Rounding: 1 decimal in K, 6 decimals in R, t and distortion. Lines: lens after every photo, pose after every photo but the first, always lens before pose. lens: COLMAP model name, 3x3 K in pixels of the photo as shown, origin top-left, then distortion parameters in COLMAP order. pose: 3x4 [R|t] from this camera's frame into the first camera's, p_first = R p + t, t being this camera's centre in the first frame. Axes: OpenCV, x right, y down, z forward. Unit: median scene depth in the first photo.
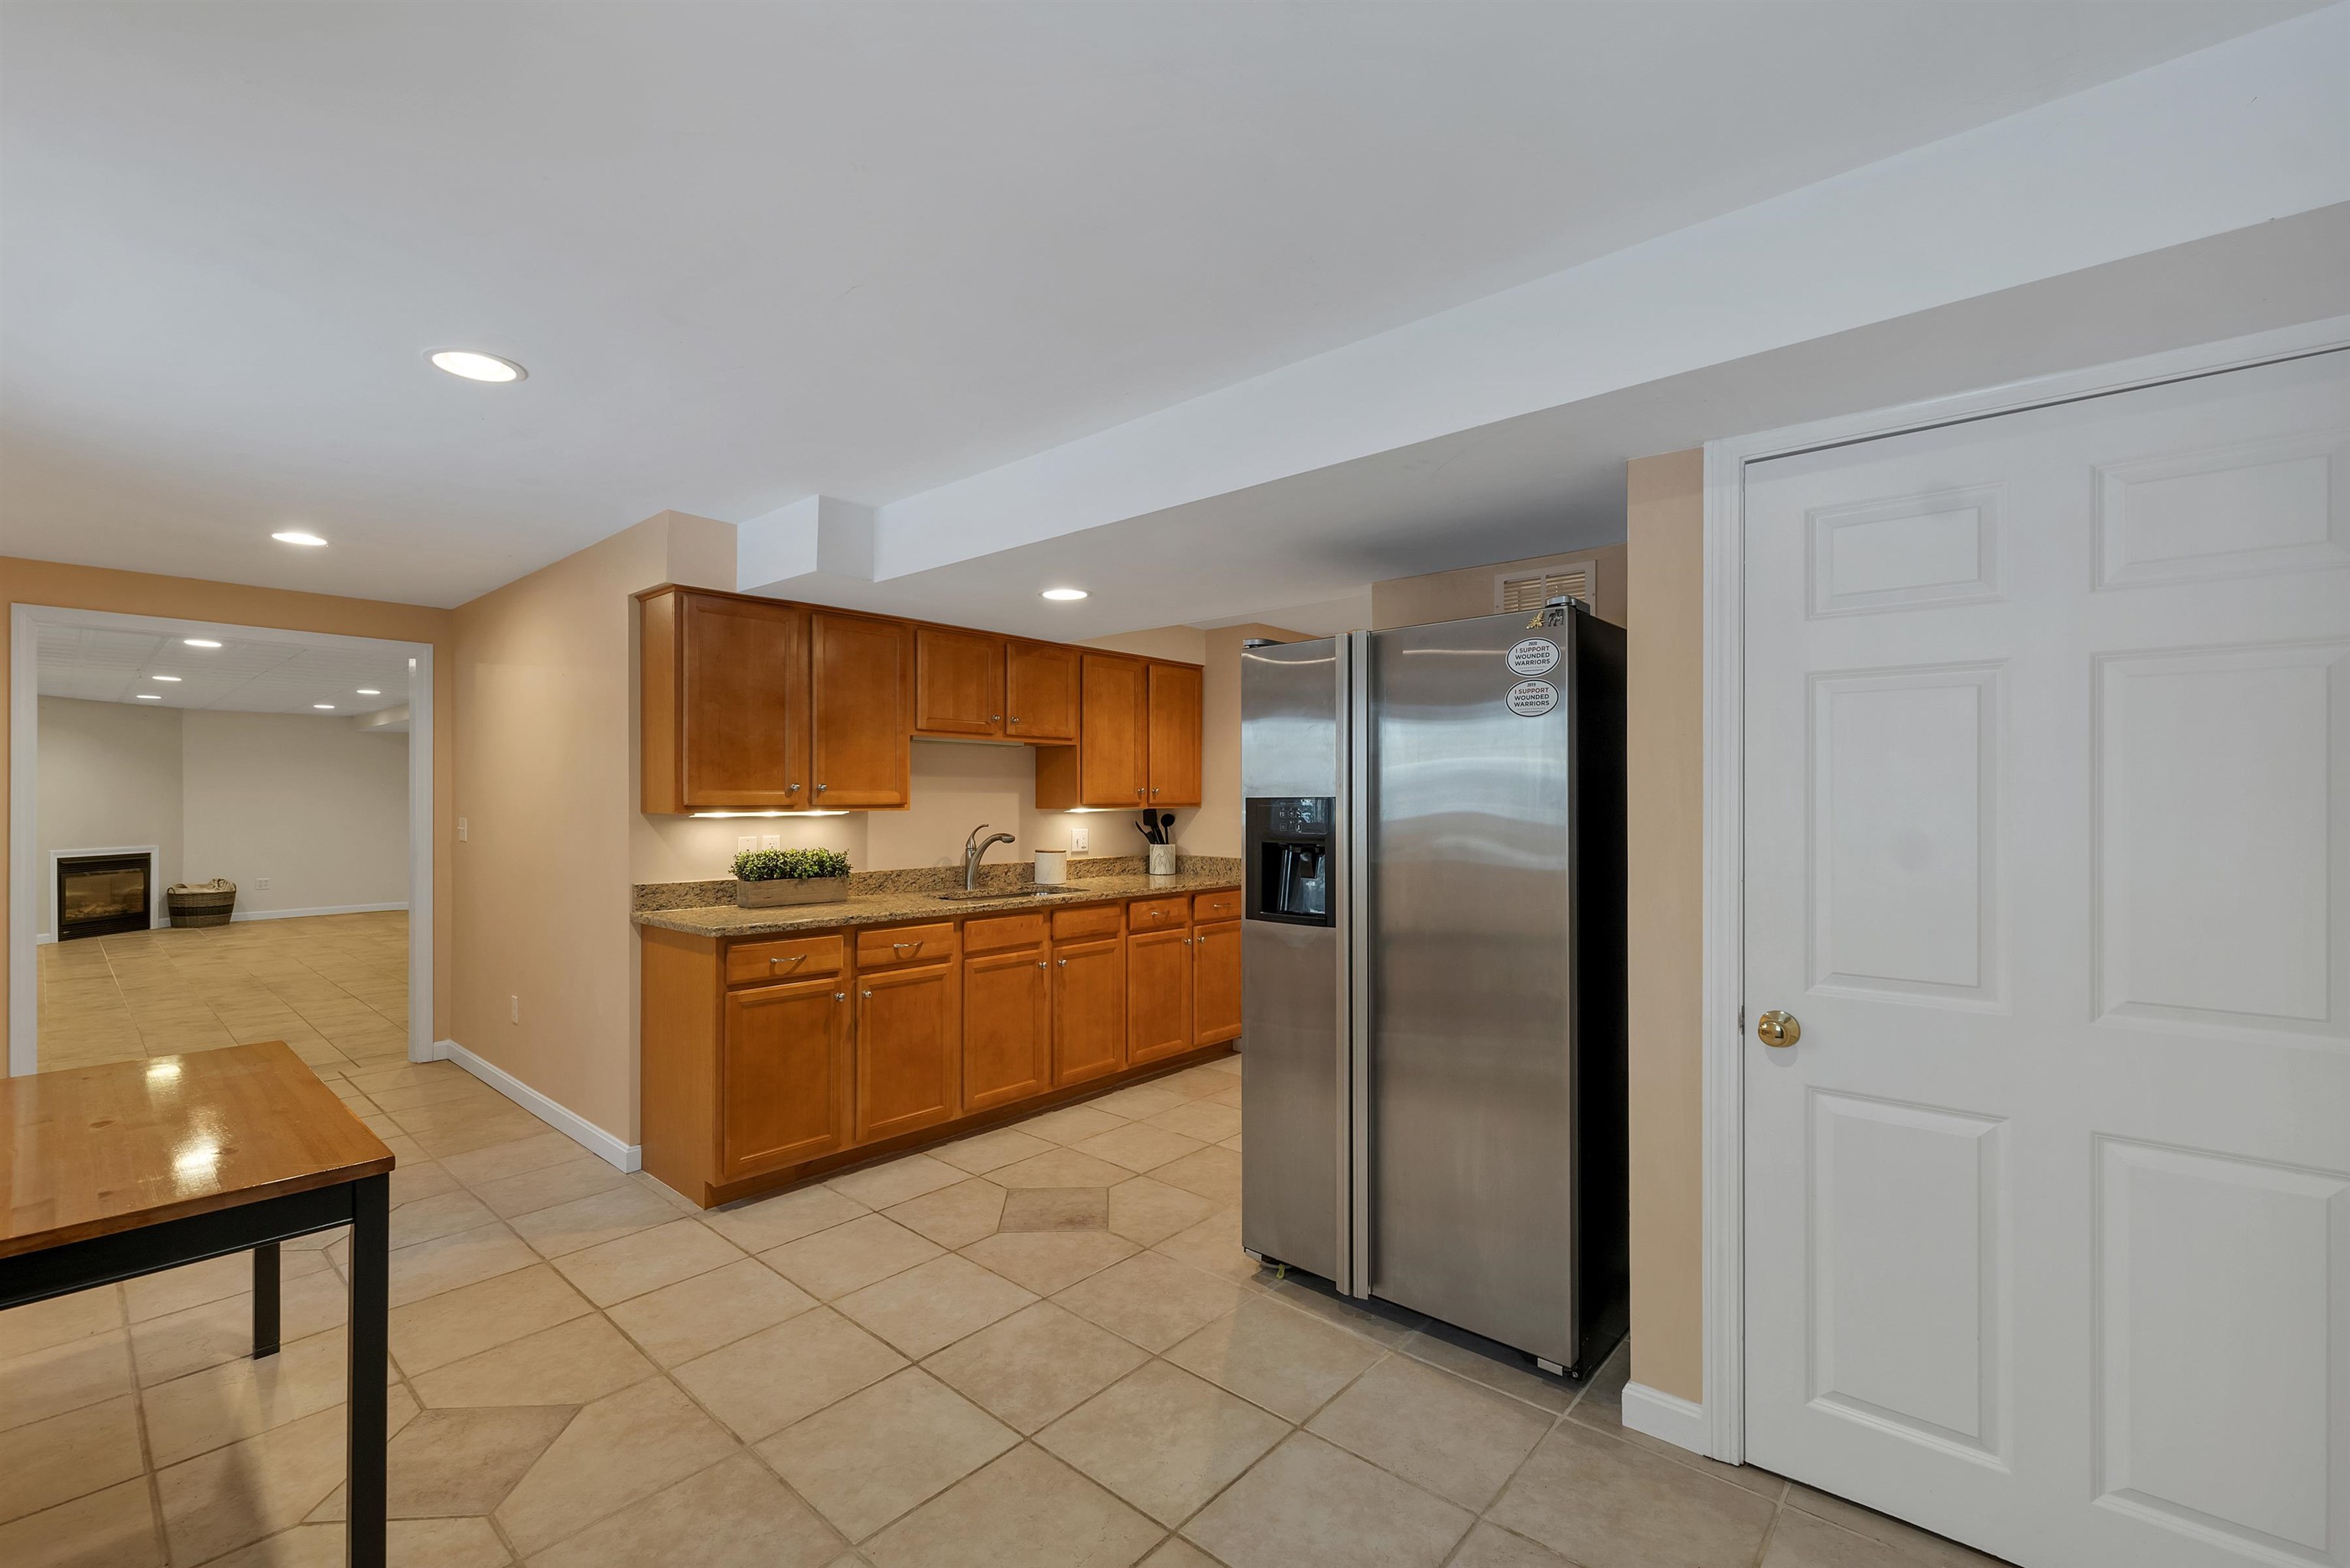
lens RADIAL K [[991.6, 0, 1176.1], [0, 991.6, 796.9], [0, 0, 1]] dist [0.010061, -0.000692]
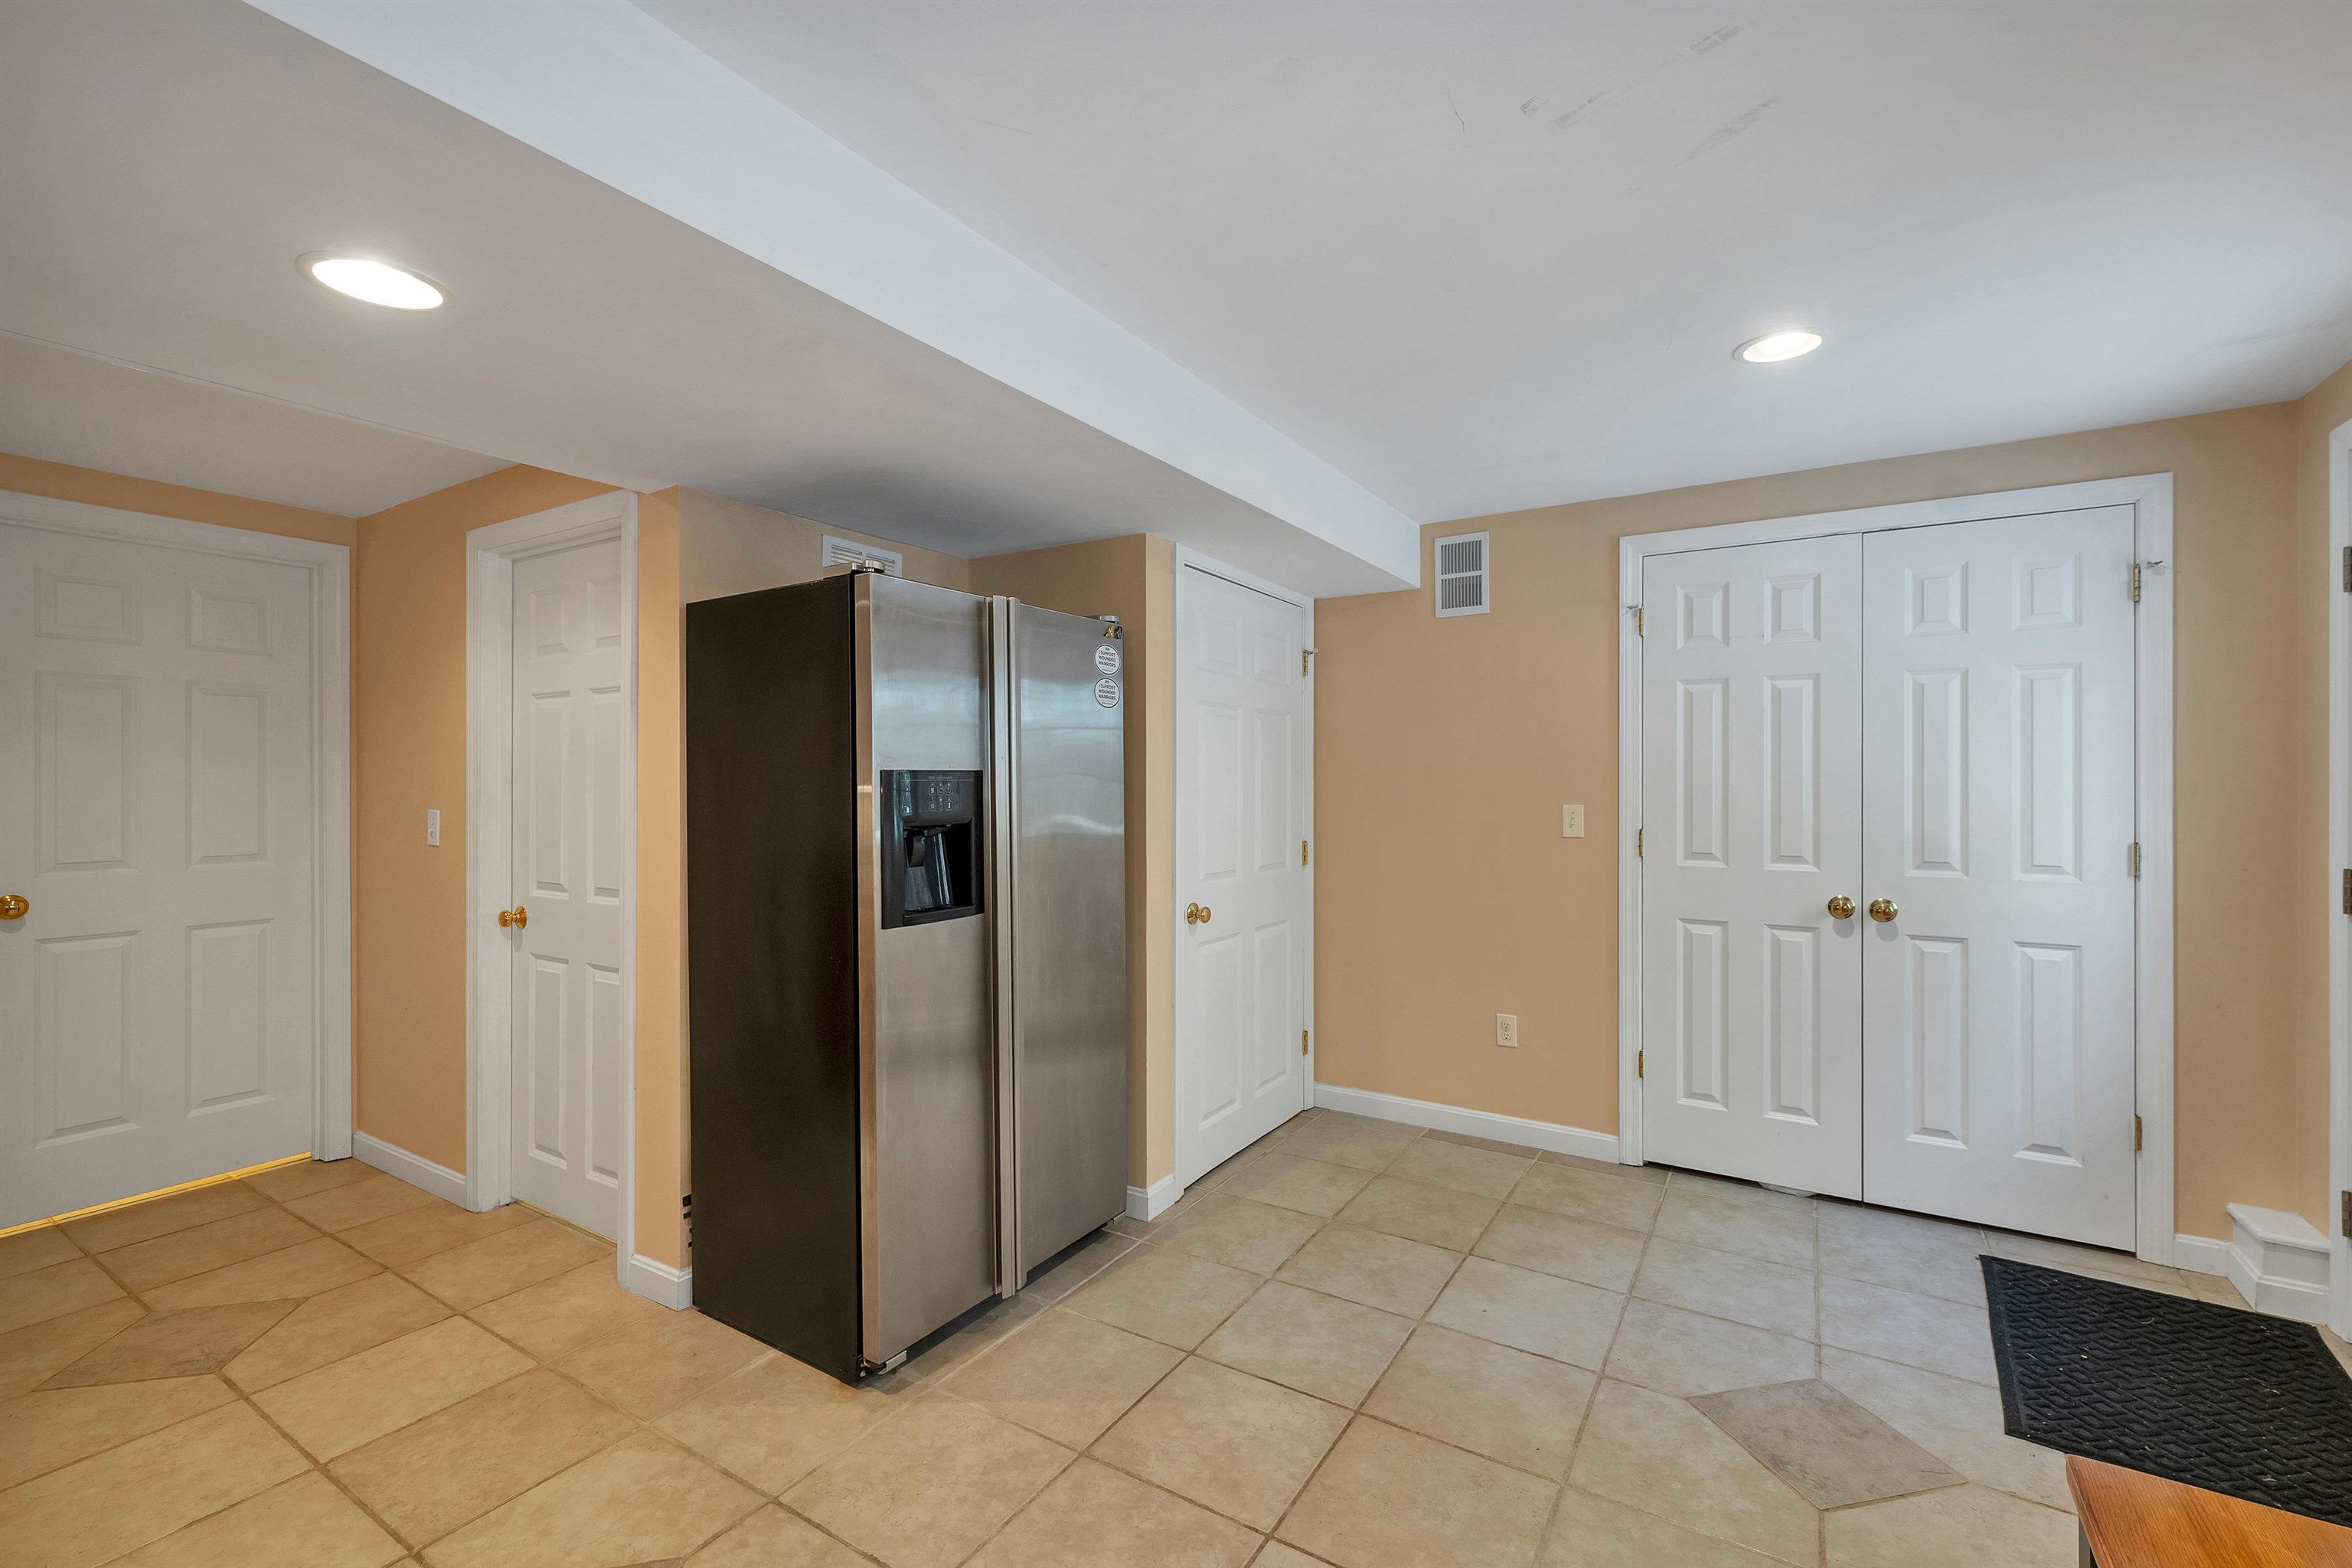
lens RADIAL K [[992.5, 0, 1175.1], [0, 992.5, 787.8], [0, 0, 1]] dist [0.010061, -0.000692]
pose [[-0.148017, -0.006052, 0.988966, -0.845043], [-0.001939, 0.999981, 0.005829, 0.011436], [-0.988983, -0.001055, -0.148026, 1.058211]]
